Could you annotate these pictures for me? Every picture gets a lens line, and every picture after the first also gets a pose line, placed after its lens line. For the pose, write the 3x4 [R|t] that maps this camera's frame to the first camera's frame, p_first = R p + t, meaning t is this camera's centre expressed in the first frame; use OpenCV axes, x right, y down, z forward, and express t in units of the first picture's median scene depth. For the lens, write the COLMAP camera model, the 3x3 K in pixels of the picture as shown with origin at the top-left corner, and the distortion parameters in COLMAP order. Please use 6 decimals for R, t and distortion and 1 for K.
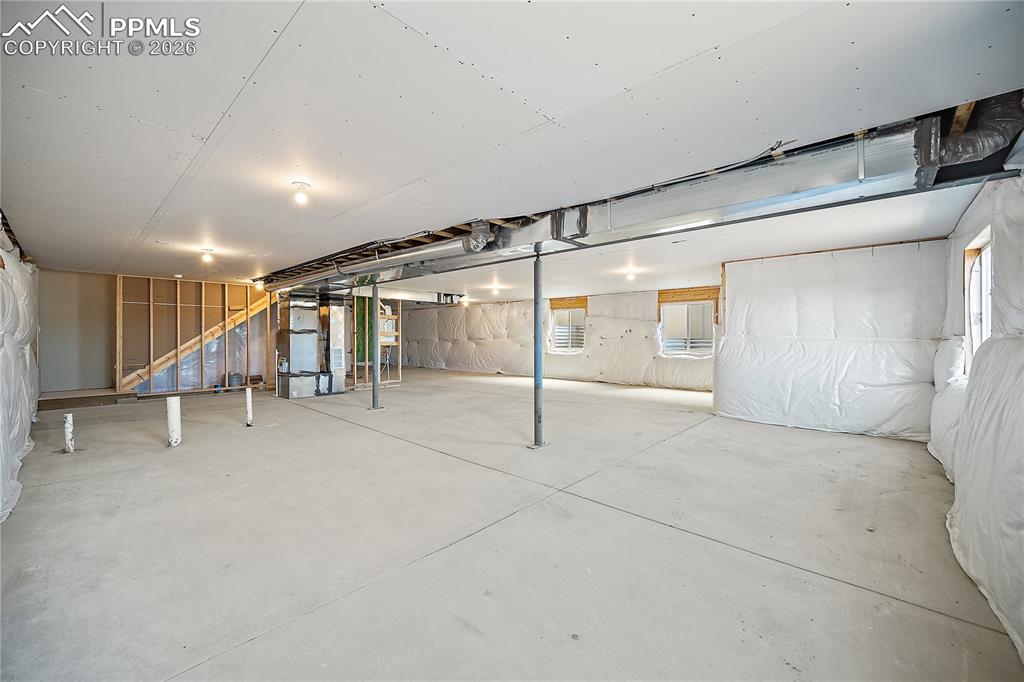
lens RADIAL K [[405.9, 0, 511.8], [0, 405.9, 338.4], [0, 0, 1]] dist [-0.001680, -0.000146]
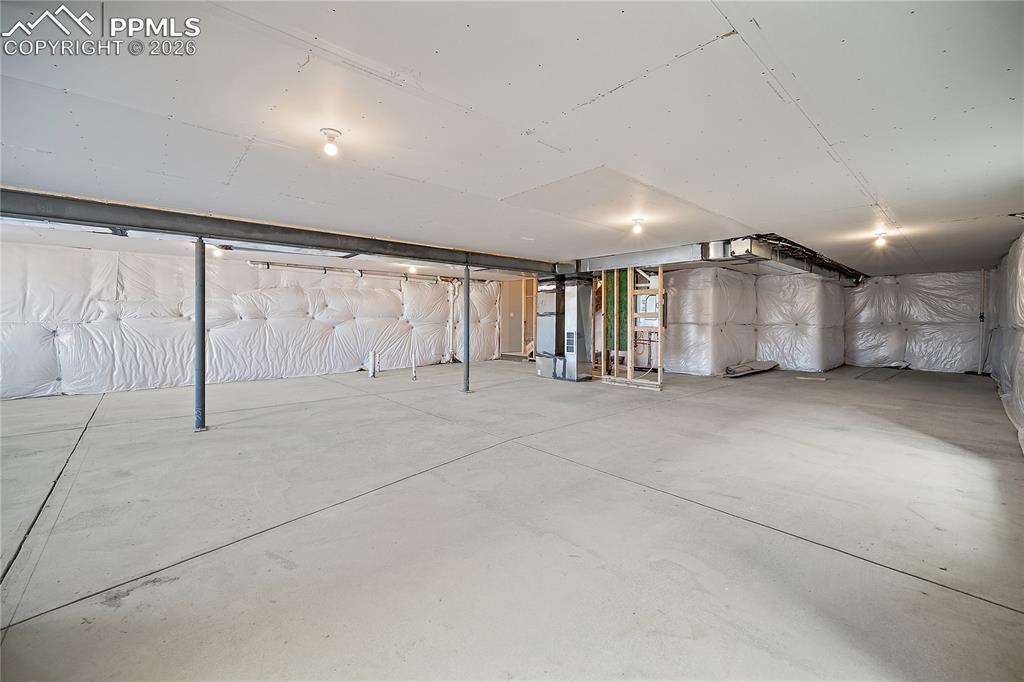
lens RADIAL K [[405.9, 0, 511.2], [0, 405.9, 319.4], [0, 0, 1]] dist [-0.001680, -0.000146]
pose [[-0.107024, -0.002115, -0.994254, 0.521626], [-0.006202, 0.999980, -0.001459, -0.001229], [0.994237, 0.006010, -0.107035, 0.995199]]
